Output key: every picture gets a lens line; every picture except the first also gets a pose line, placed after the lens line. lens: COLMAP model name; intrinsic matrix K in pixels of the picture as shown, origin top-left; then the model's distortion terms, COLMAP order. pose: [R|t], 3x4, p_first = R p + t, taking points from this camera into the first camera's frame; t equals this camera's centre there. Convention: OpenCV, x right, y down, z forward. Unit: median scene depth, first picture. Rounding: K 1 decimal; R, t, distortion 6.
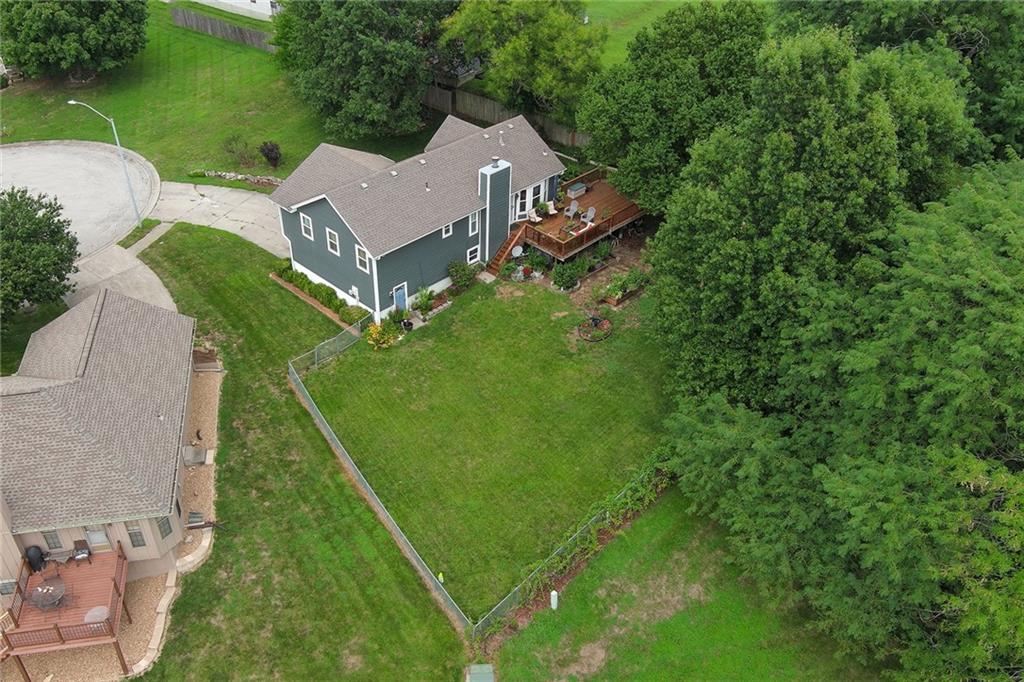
lens RADIAL K [[865.5, 0, 470.8], [0, 865.5, 341.2], [0, 0, 1]] dist [0.008210, -0.007924]
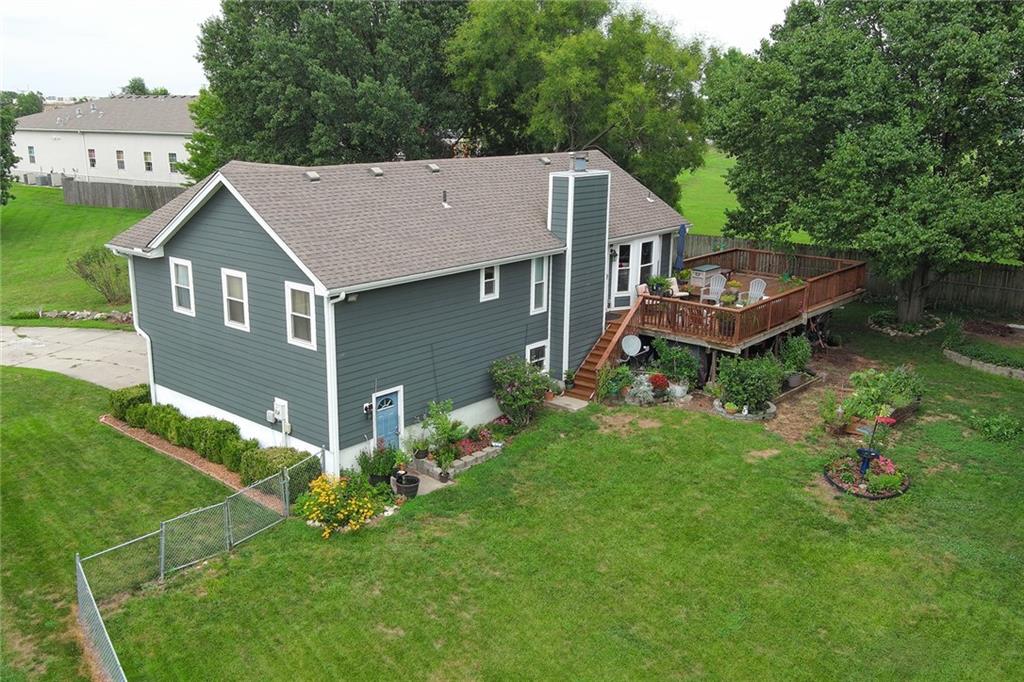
lens RADIAL K [[865.5, 0, 470.8], [0, 865.5, 341.2], [0, 0, 1]] dist [0.008210, -0.007924]
pose [[0.998160, -0.009801, 0.059836, -0.064750], [0.032057, 0.922946, -0.383593, 0.075902], [-0.051466, 0.384806, 0.921562, 0.582040]]
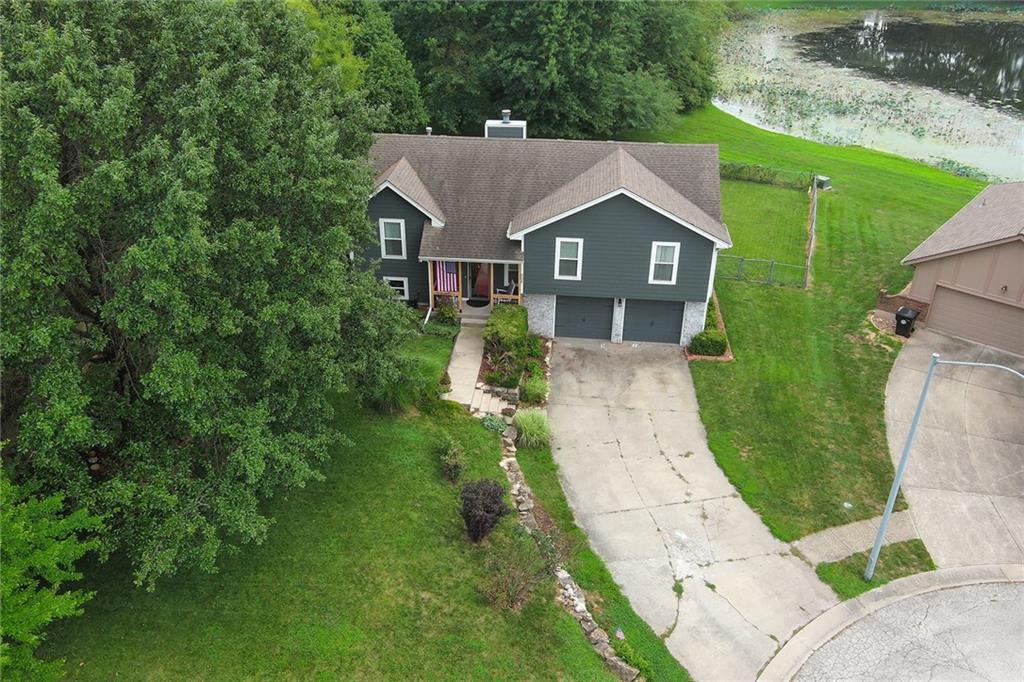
lens RADIAL K [[865.5, 0, 470.8], [0, 865.5, 341.2], [0, 0, 1]] dist [0.008210, -0.007924]
pose [[-0.606385, -0.382445, 0.697160, -0.605956], [0.480372, 0.522489, 0.704449, -0.688596], [-0.633672, 0.762064, -0.133114, 1.285804]]
